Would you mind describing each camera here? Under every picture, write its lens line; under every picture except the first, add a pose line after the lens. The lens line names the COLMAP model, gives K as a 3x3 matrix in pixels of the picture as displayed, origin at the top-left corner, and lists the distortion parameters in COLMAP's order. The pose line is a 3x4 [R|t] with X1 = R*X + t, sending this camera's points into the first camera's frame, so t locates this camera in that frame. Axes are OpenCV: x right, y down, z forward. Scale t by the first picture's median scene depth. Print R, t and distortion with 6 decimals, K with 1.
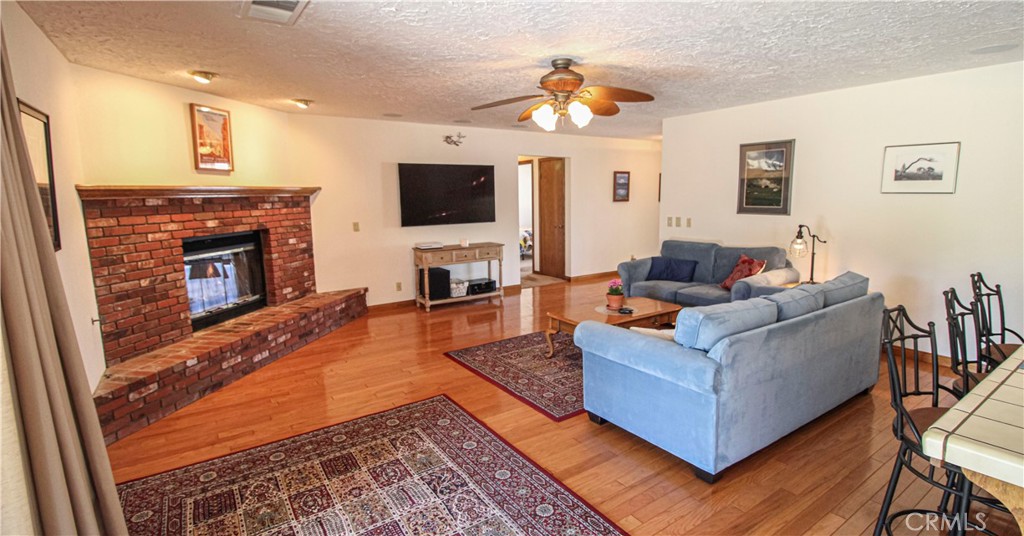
lens RADIAL K [[545.3, 0, 512.0], [0, 545.3, 268.0], [0, 0, 1]] dist [0.000587, -0.000037]
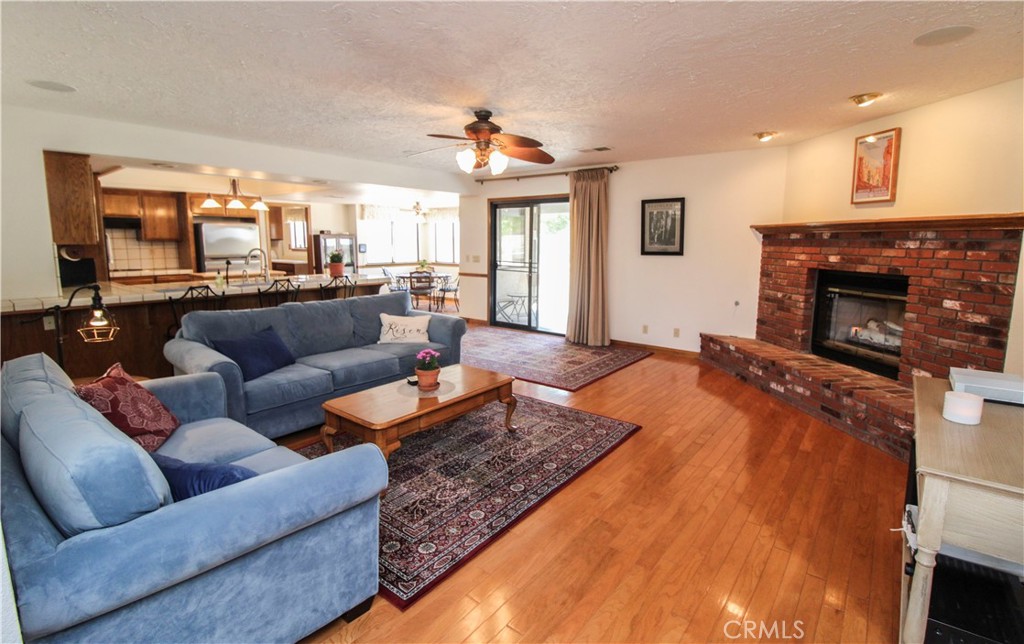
lens RADIAL K [[604.3, 0, 512.0], [0, 604.3, 322.0], [0, 0, 1]] dist [-0.003798, -0.000552]
pose [[-0.967109, 0.038744, -0.251394, 0.297740], [-0.031046, 0.962962, 0.267843, -0.241335], [0.252460, 0.266838, -0.930087, 1.860285]]
